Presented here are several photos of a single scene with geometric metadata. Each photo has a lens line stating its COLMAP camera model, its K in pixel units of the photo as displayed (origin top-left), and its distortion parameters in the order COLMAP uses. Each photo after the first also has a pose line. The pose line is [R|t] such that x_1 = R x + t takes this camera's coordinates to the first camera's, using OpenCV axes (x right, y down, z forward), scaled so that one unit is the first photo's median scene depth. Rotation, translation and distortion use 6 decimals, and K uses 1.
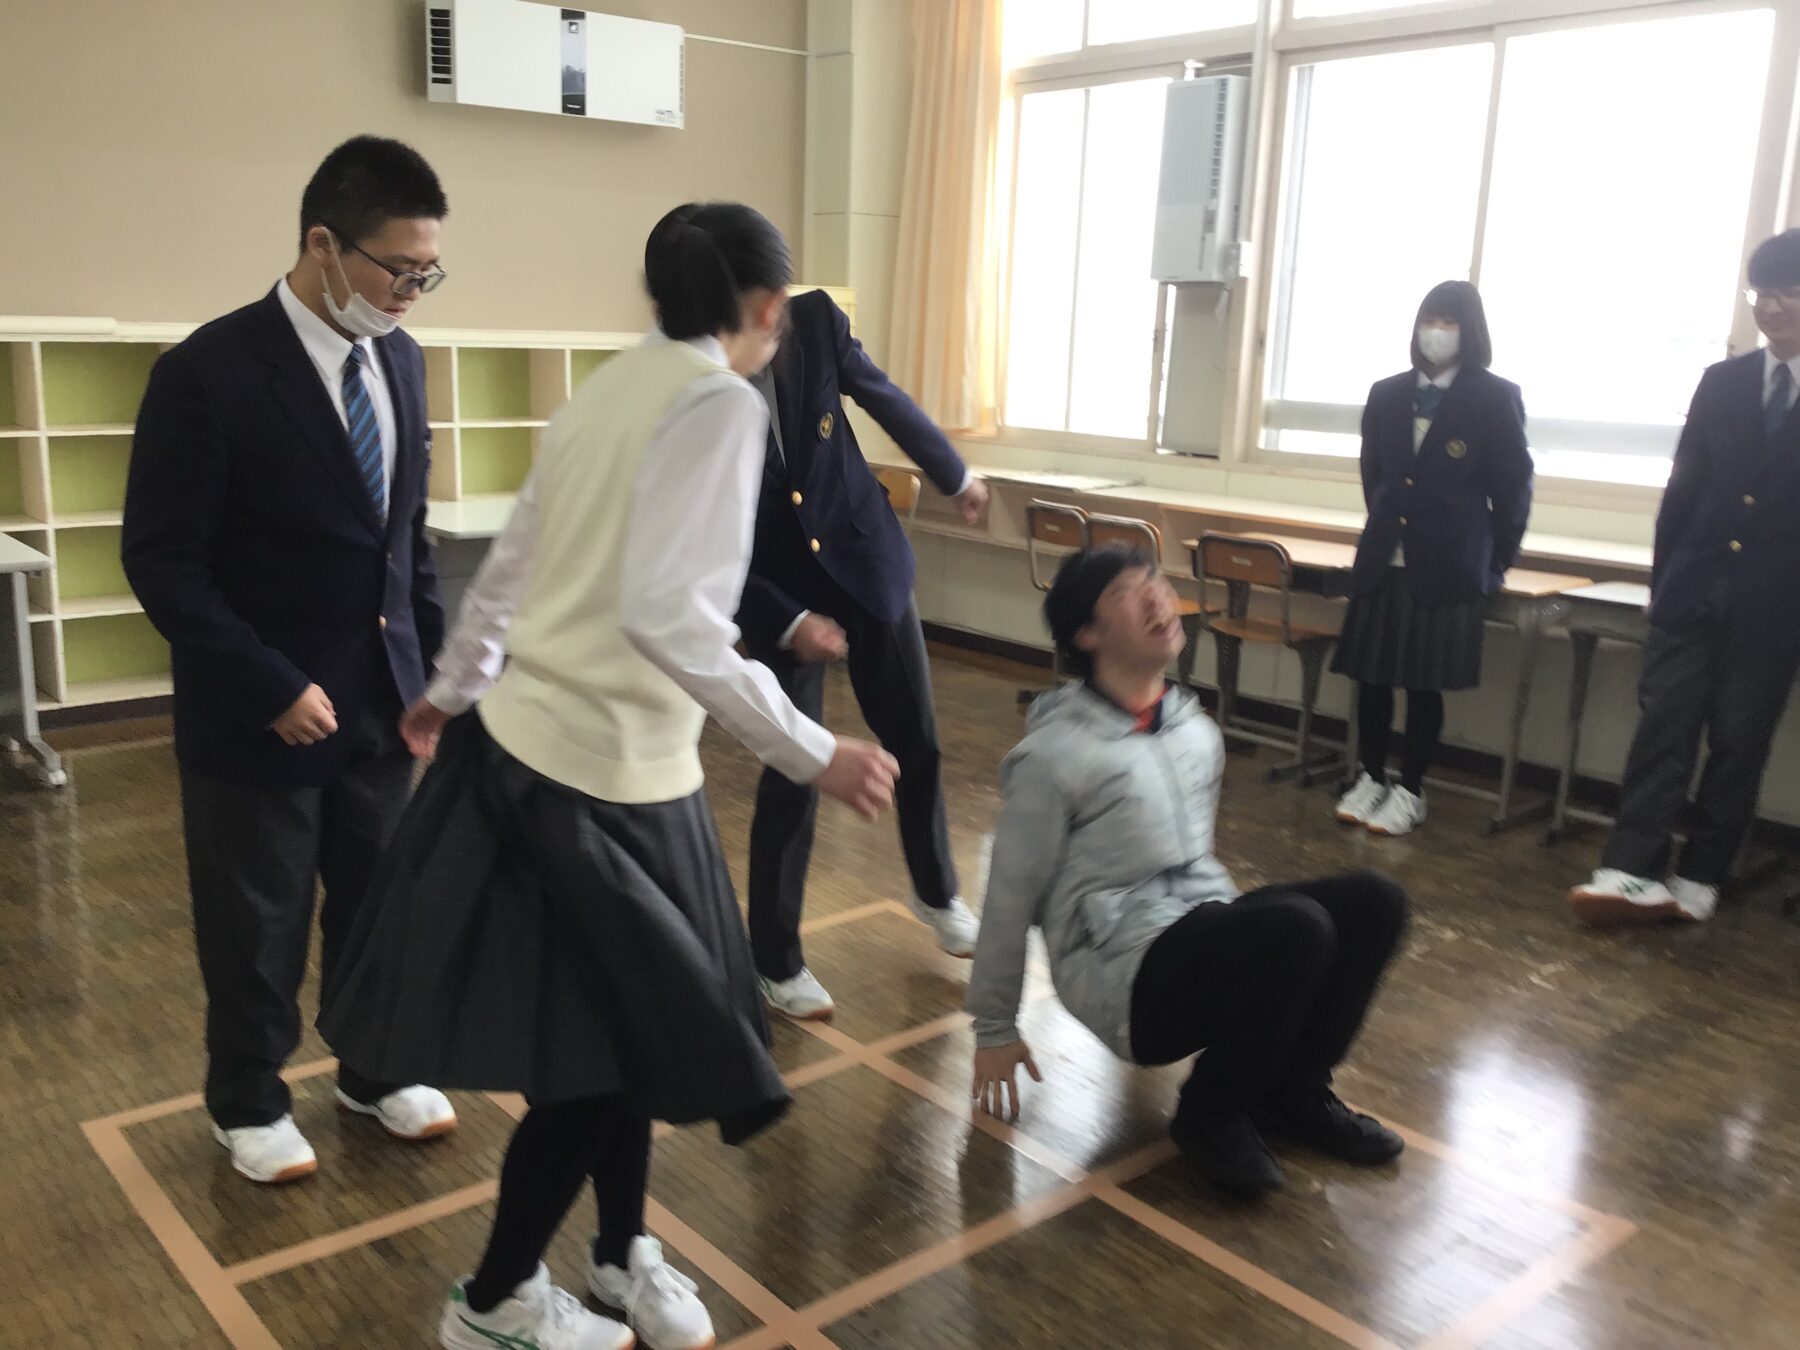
lens RADIAL K [[1649.0, 0, 900.0], [0, 1649.0, 675.0], [0, 0, 1]] dist [0.095257, -0.243616]
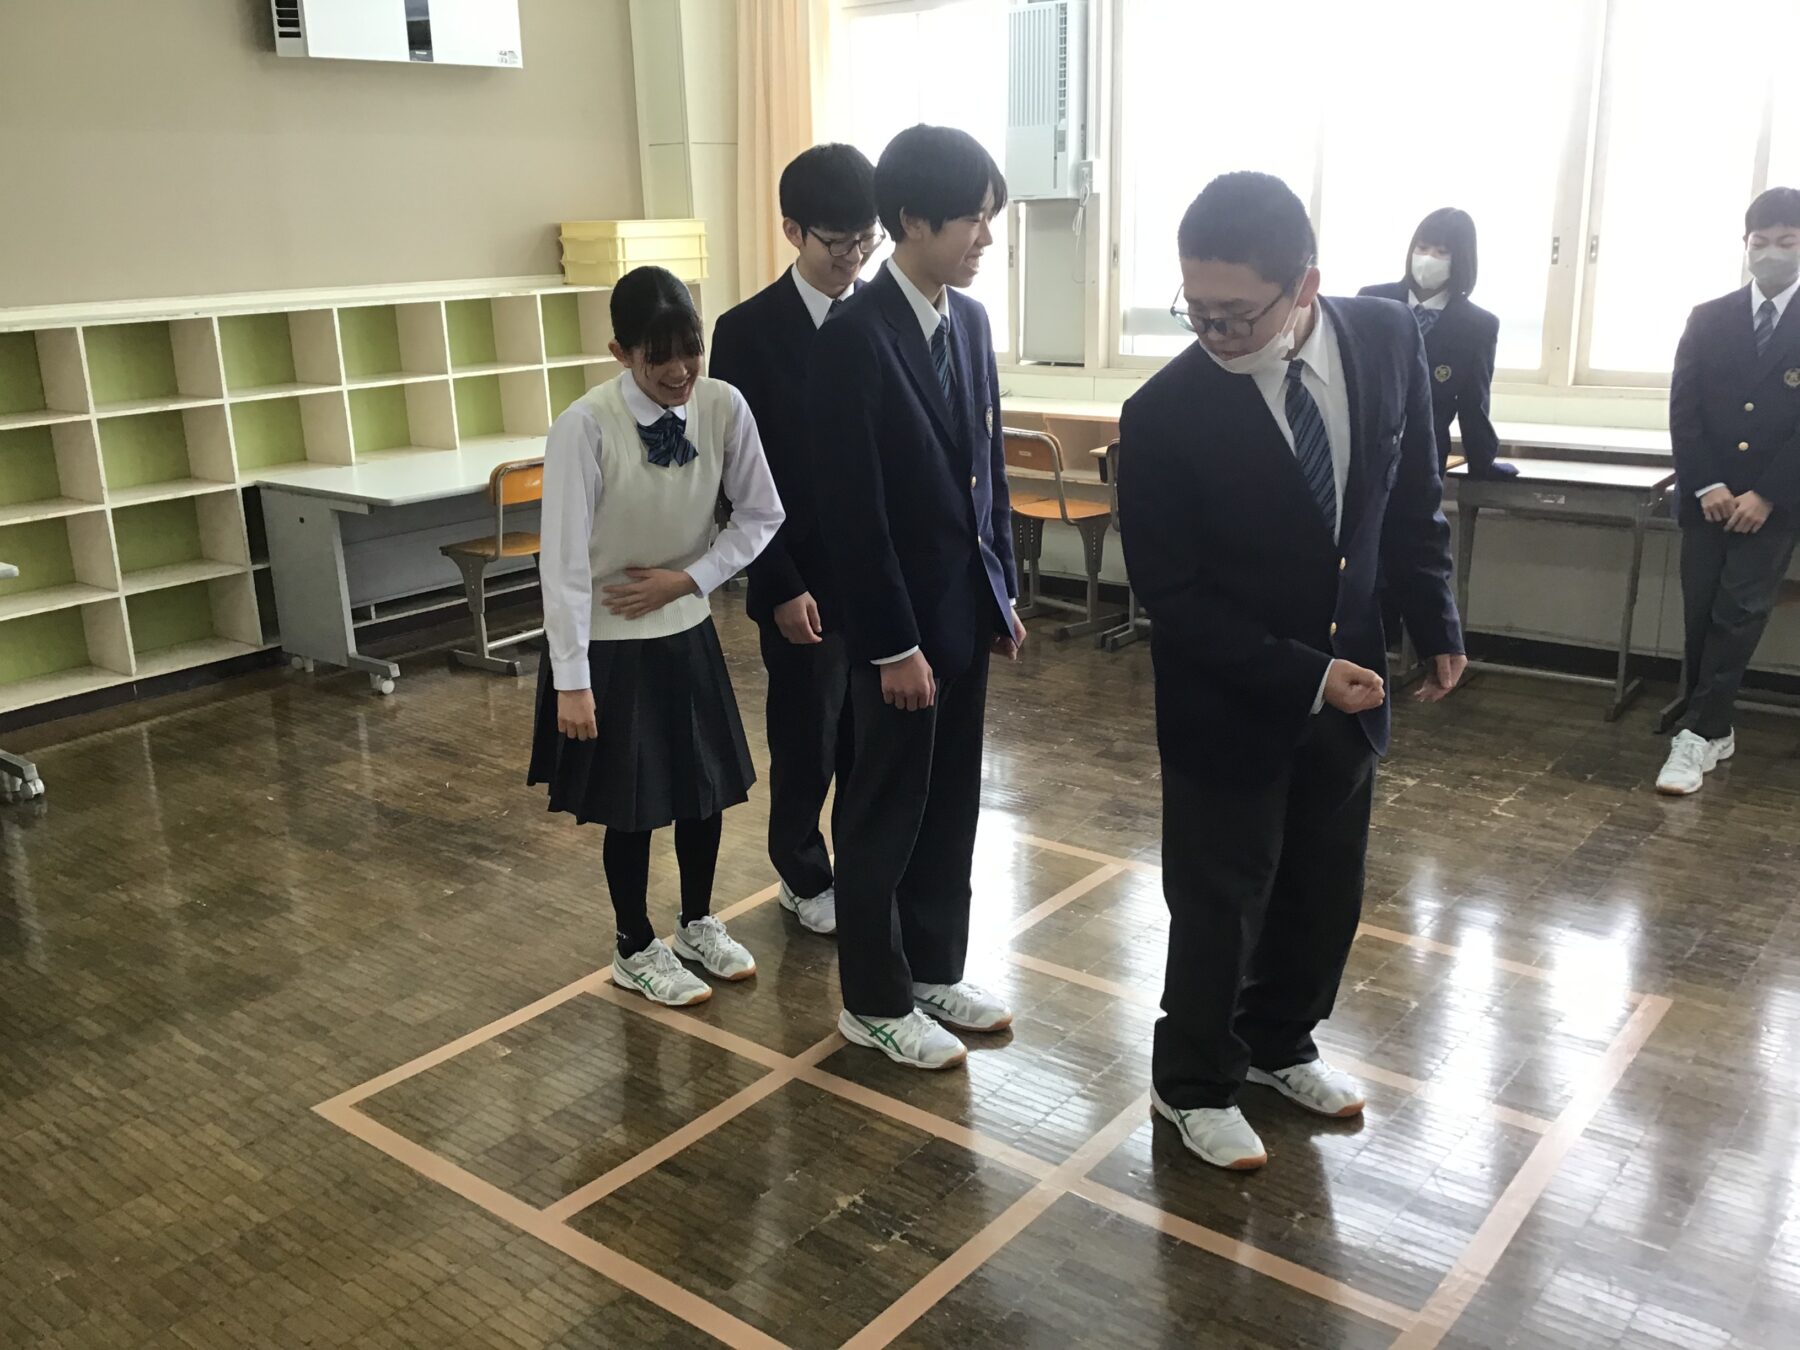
lens RADIAL K [[1649.0, 0, 900.0], [0, 1649.0, 675.0], [0, 0, 1]] dist [0.095257, -0.243616]
pose [[0.980750, -0.102594, 0.166142, -0.125392], [0.092571, 0.993449, 0.067007, -0.016479], [-0.171928, -0.050337, 0.983823, -0.037963]]
